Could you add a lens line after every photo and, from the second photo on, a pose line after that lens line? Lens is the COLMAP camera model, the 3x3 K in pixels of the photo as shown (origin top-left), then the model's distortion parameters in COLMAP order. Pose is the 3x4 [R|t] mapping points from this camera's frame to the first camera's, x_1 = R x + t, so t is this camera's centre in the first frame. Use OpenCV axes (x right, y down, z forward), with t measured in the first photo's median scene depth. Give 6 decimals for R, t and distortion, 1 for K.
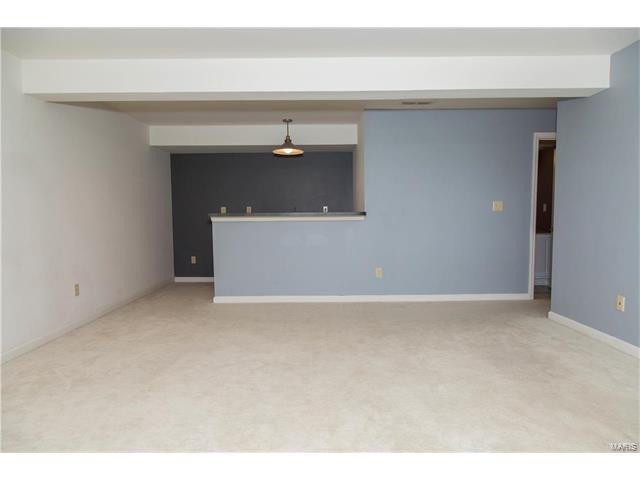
lens RADIAL K [[416.9, 0, 320.4], [0, 416.9, 240.4], [0, 0, 1]] dist [0.003504, -0.000142]
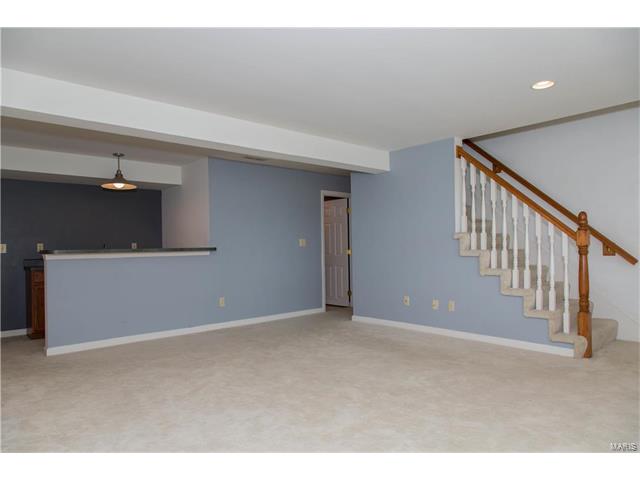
lens RADIAL K [[416.9, 0, 317.7], [0, 416.9, 244.3], [0, 0, 1]] dist [0.003504, -0.000142]
pose [[0.757048, -0.000812, 0.653358, -0.389385], [0.053726, 0.996690, -0.061014, 0.005224], [-0.651146, 0.081293, 0.754586, -0.021277]]
